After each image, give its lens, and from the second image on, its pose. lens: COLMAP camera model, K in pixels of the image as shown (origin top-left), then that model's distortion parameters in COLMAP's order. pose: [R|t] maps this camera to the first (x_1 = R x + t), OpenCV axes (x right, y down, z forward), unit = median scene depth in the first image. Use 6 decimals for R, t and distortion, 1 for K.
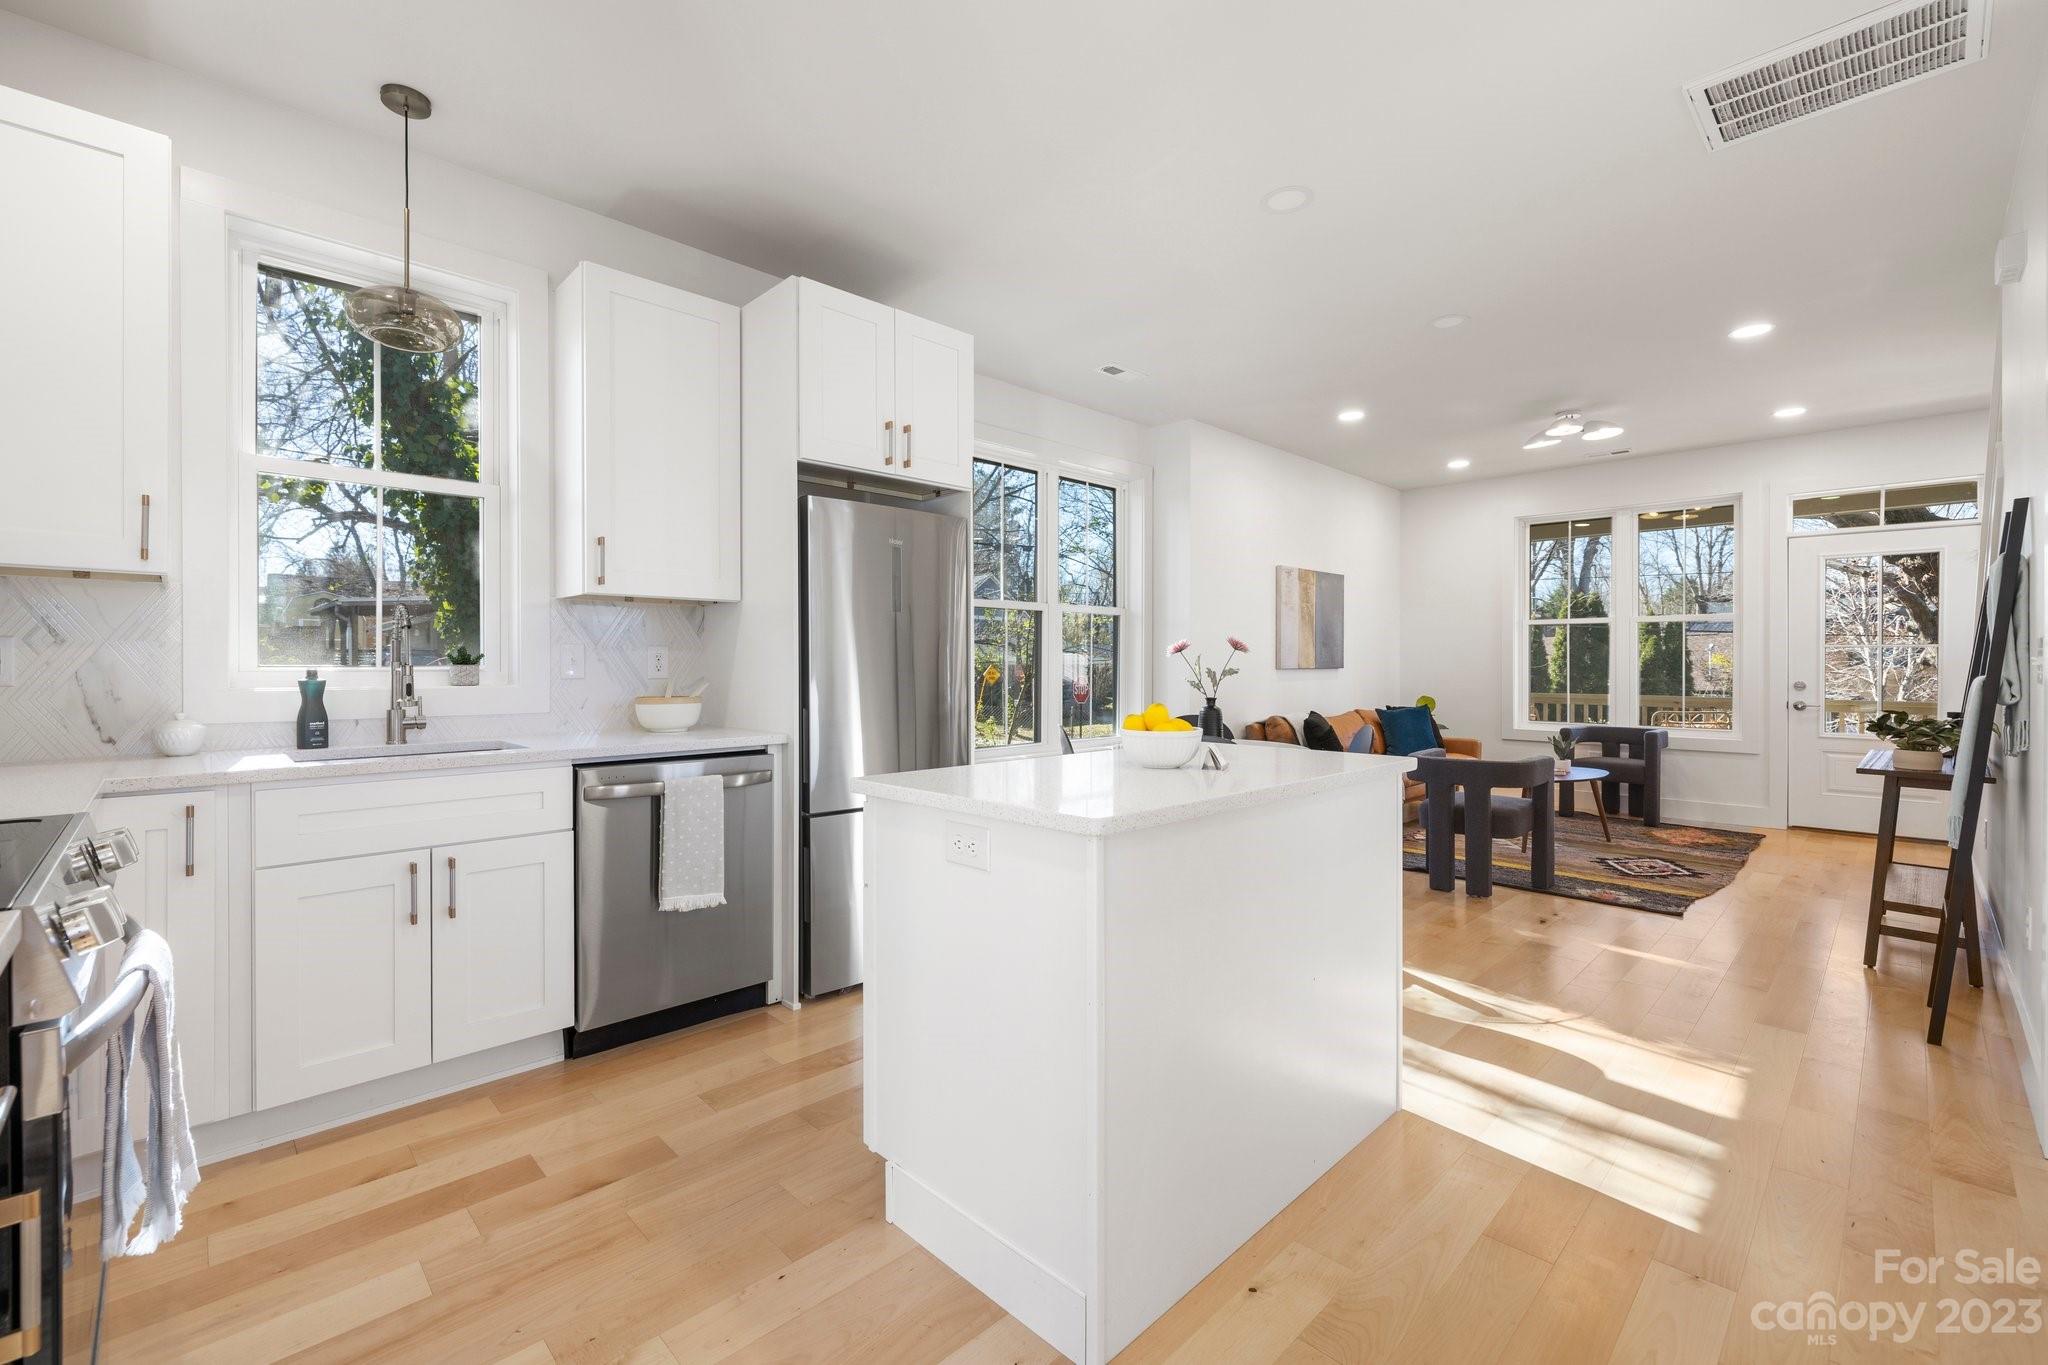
lens RADIAL K [[866.8, 0, 1012.0], [0, 866.8, 667.5], [0, 0, 1]] dist [0.000000, 0.000325]
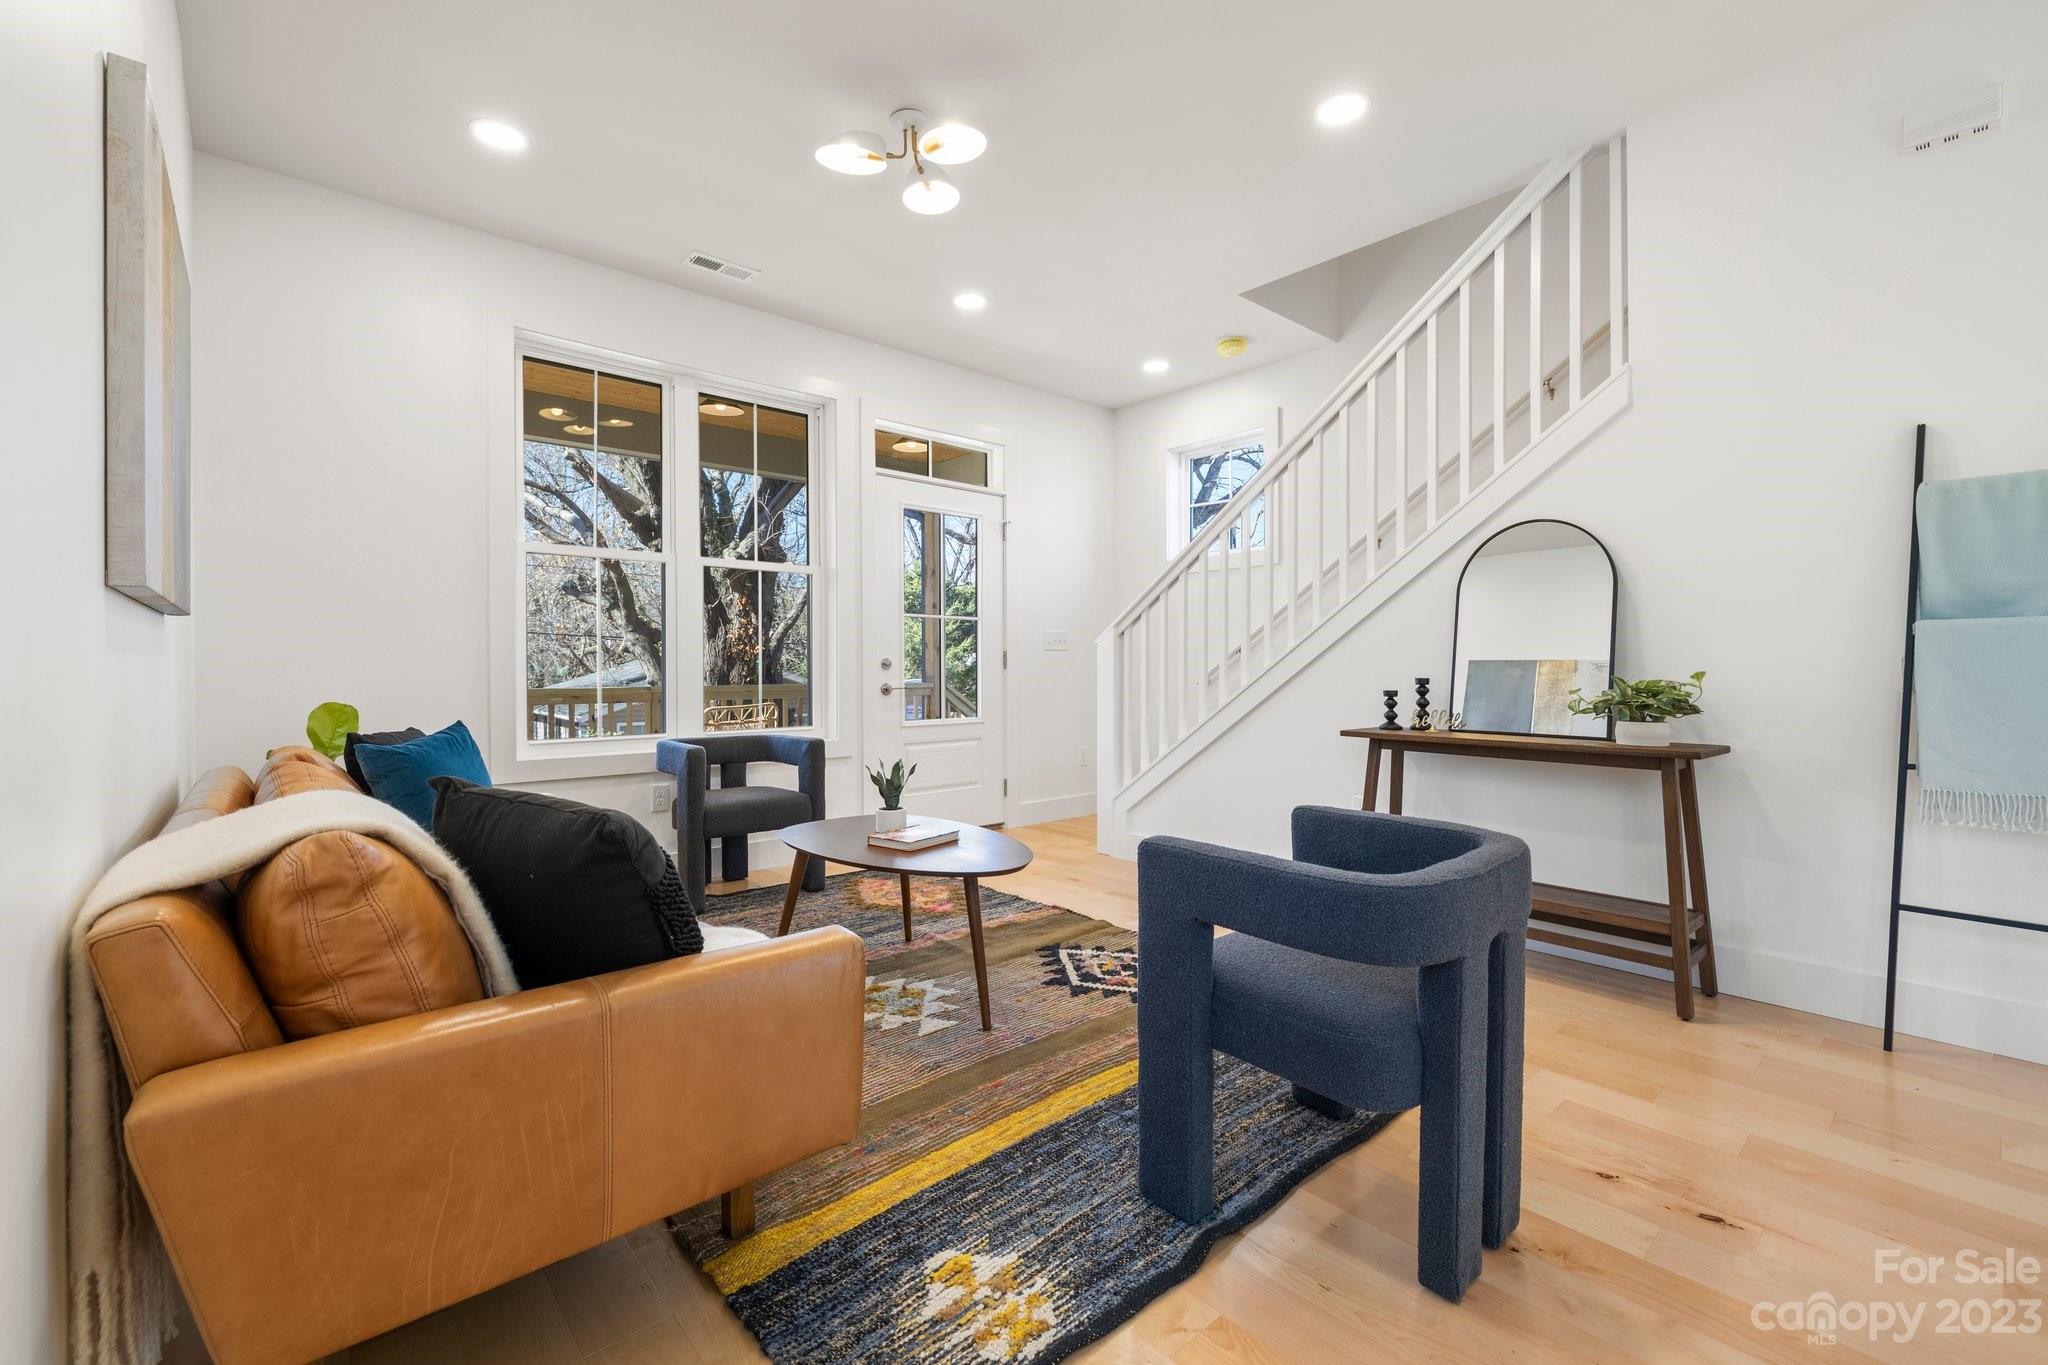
lens RADIAL K [[866.8, 0, 1022.2], [0, 866.8, 672.0], [0, 0, 1]] dist [0.000000, 0.000325]
pose [[0.041520, -0.012202, 0.999063, 0.149690], [0.009594, 0.999884, 0.011813, 0.023075], [-0.999092, 0.009094, 0.041632, 0.975685]]
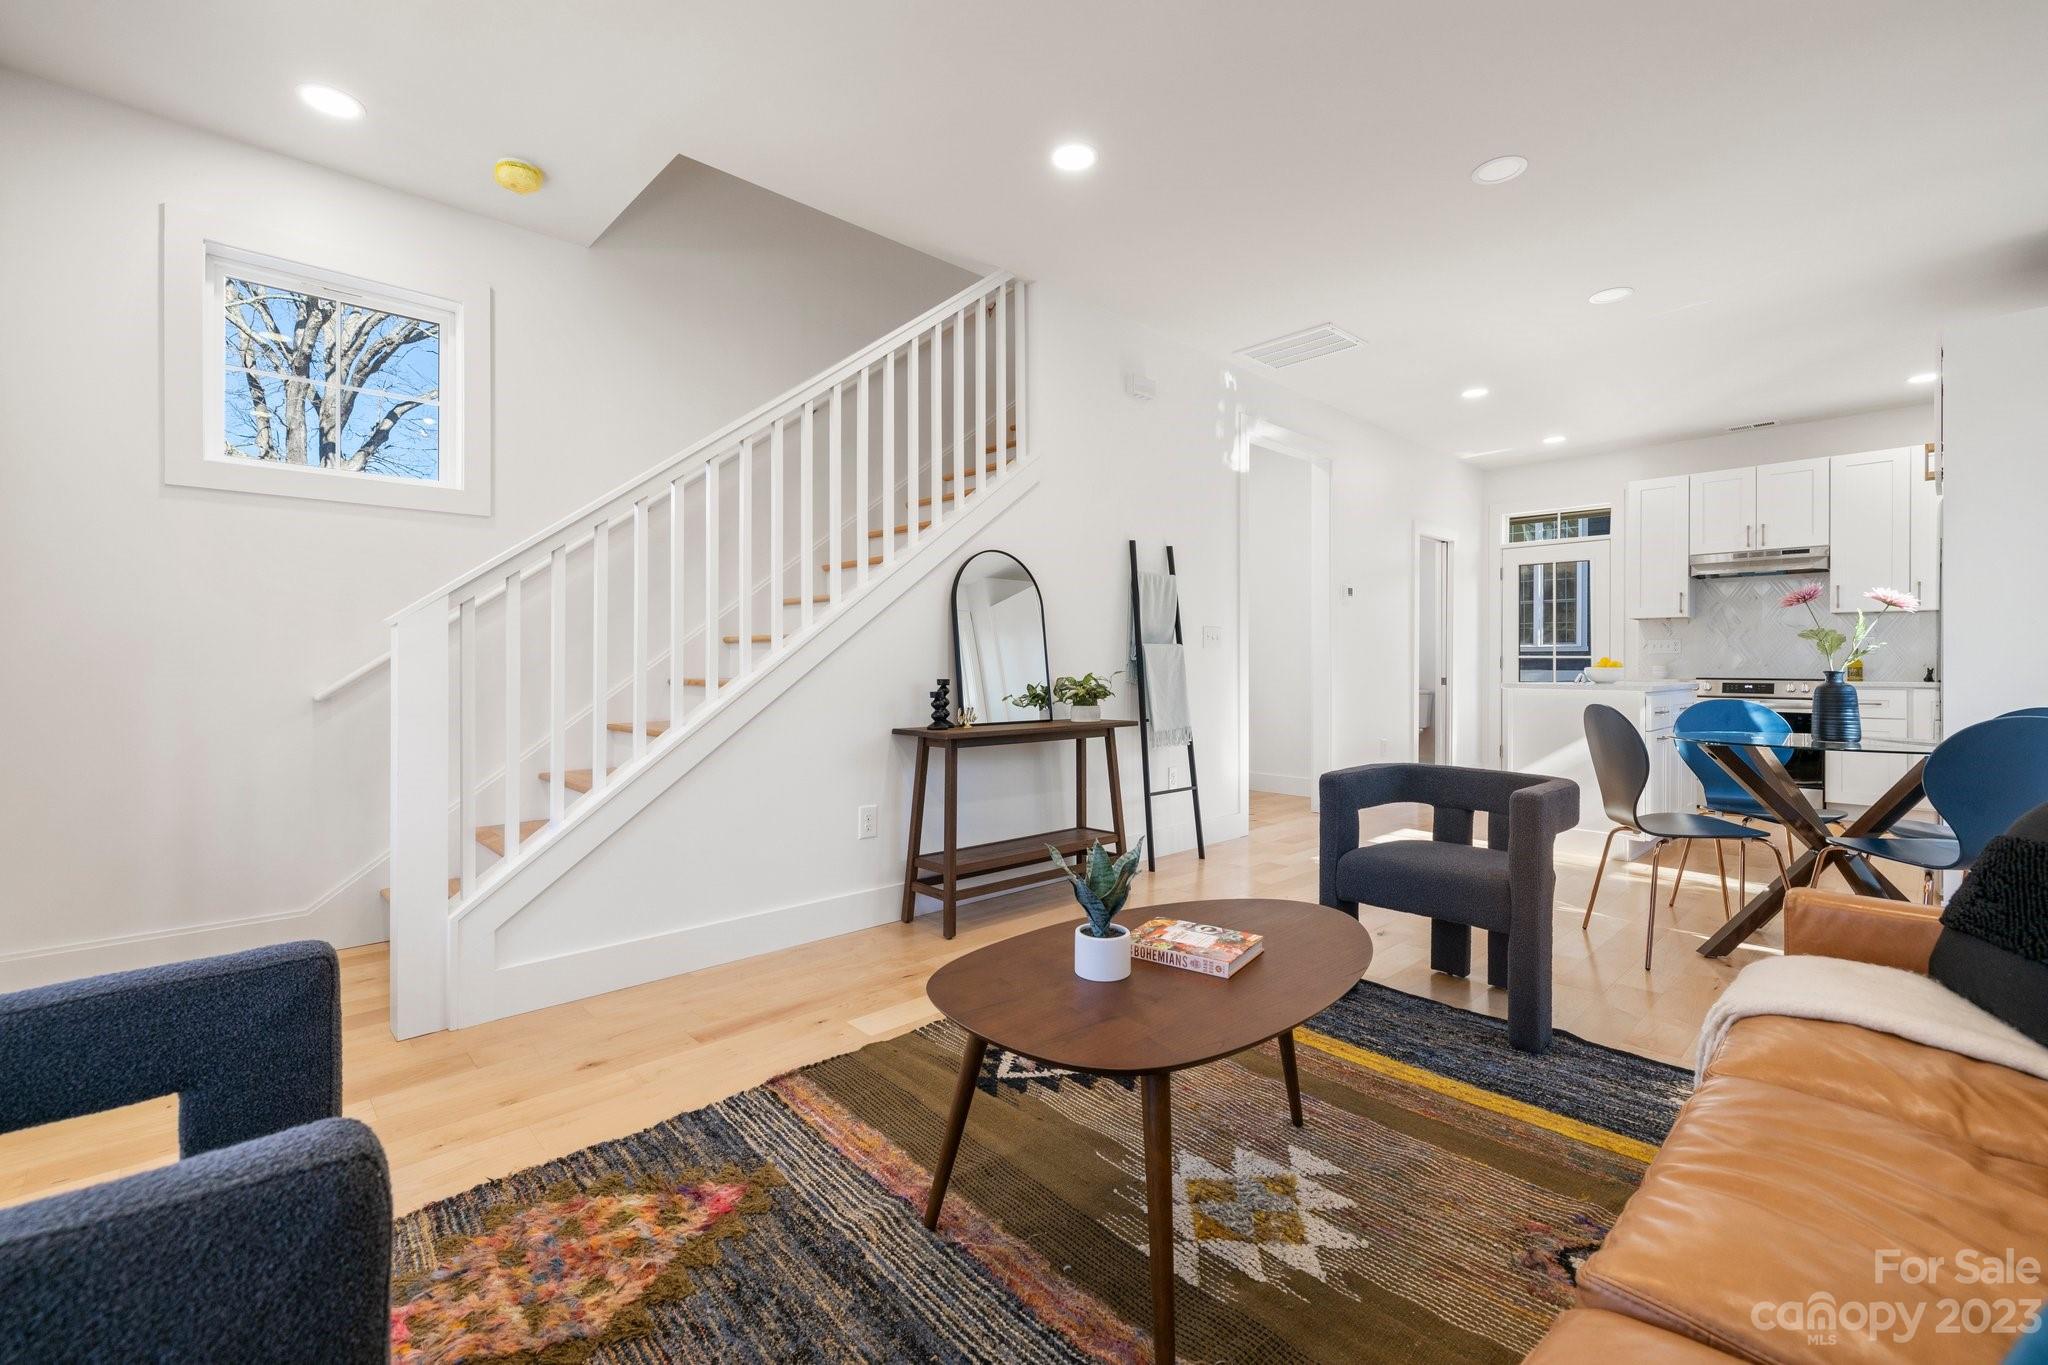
lens RADIAL K [[866.8, 0, 1024.2], [0, 866.8, 665.9], [0, 0, 1]] dist [0.000000, 0.000325]
pose [[-0.999961, -0.004325, 0.007638, 0.713361], [-0.004281, 0.999974, 0.005781, 0.023367], [-0.007663, 0.005748, -0.999954, 1.375890]]
